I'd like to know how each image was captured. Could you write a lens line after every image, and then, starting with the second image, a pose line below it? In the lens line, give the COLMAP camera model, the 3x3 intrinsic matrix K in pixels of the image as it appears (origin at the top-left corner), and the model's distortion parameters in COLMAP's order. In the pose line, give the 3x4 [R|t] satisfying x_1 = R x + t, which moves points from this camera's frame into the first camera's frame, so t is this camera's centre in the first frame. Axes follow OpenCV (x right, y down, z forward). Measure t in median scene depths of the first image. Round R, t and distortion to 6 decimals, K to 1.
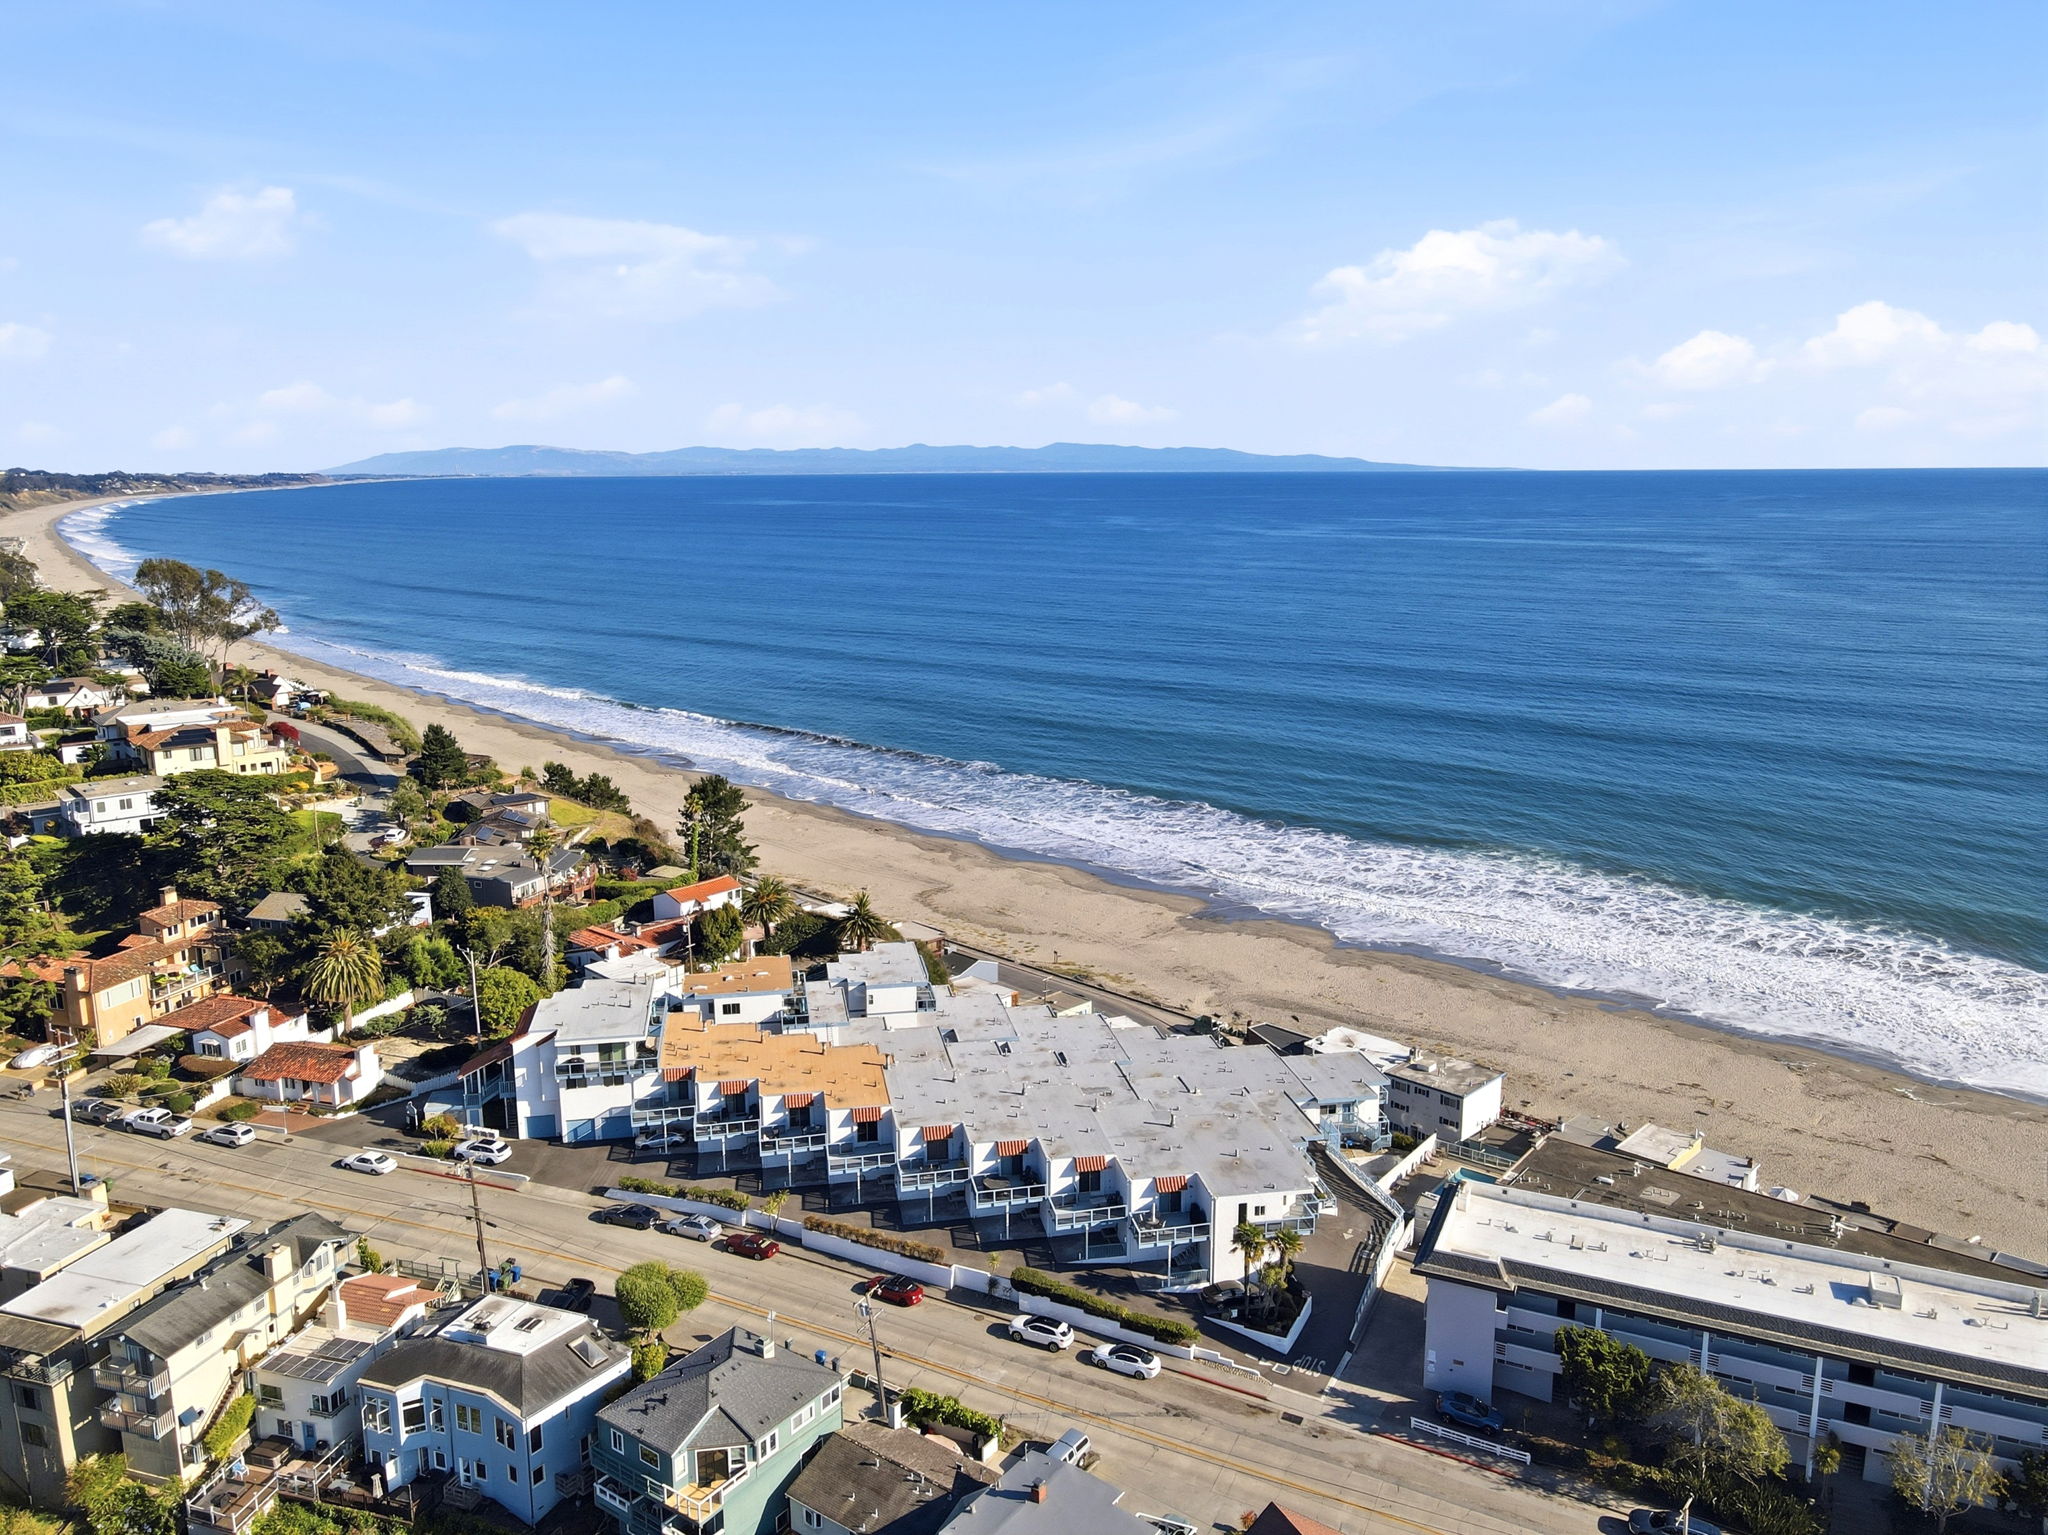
lens RADIAL K [[1484.0, 0, 1020.0], [0, 1484.0, 771.6], [0, 0, 1]] dist [0.011517, 0.016568]
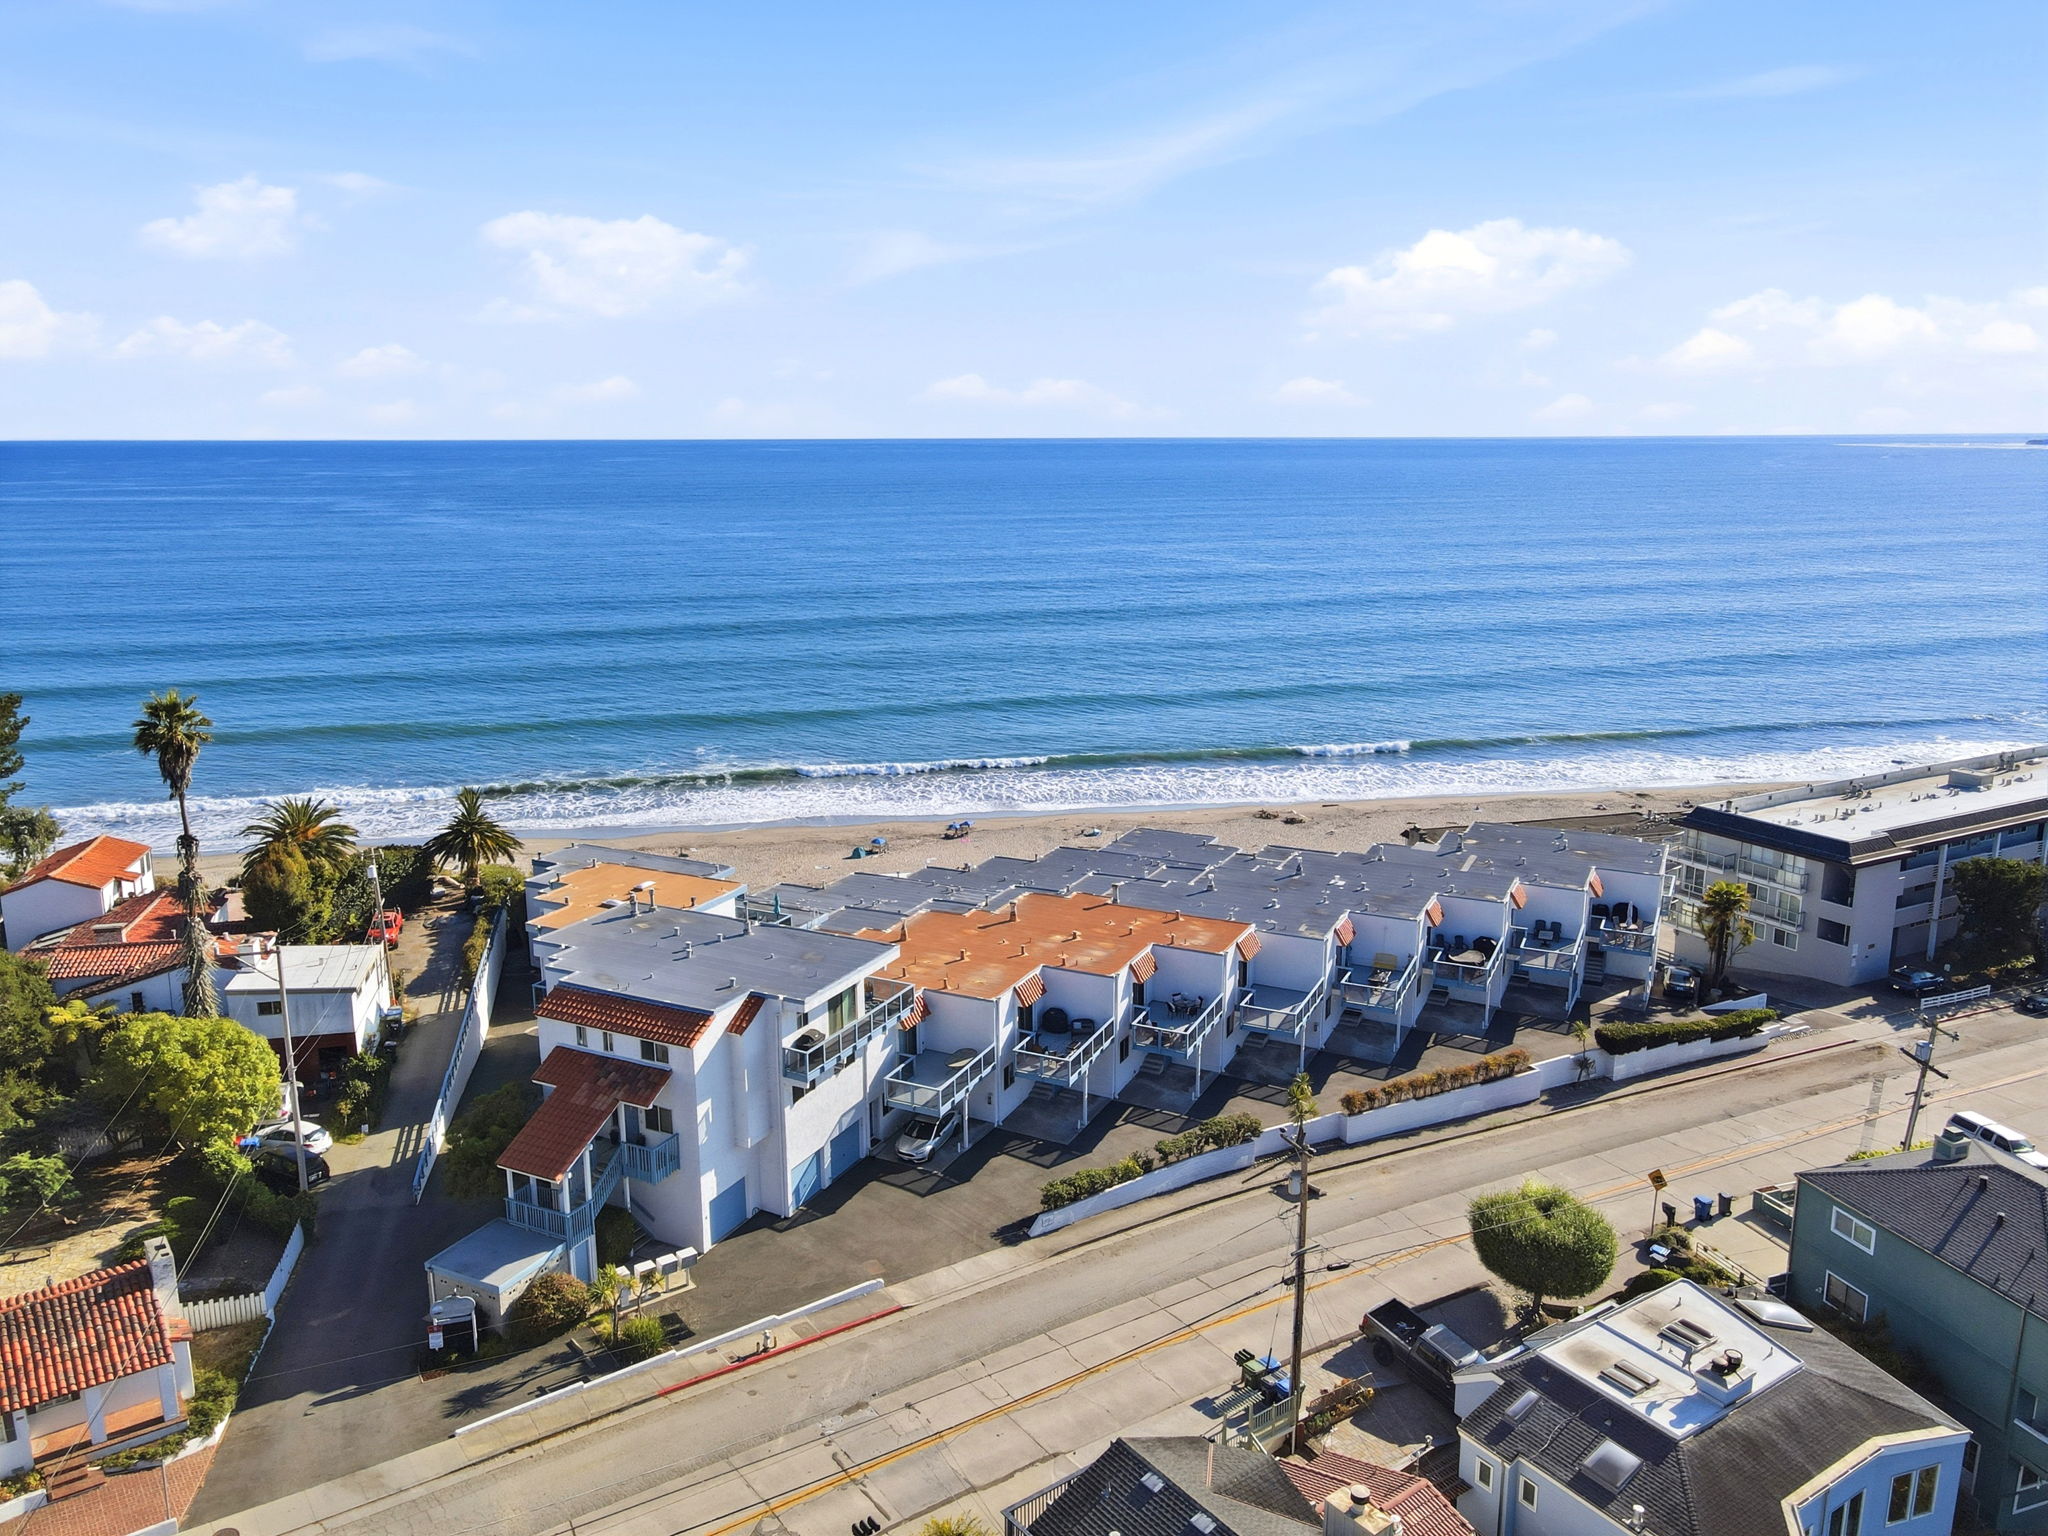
lens RADIAL K [[1484.0, 0, 1023.8], [0, 1484.0, 768.1], [0, 0, 1]] dist [0.011517, 0.016568]
pose [[0.603633, -0.178310, 0.777067, -0.691803], [0.167010, 0.981325, 0.095446, 0.082184], [-0.779574, 0.072164, 0.622139, 0.714541]]
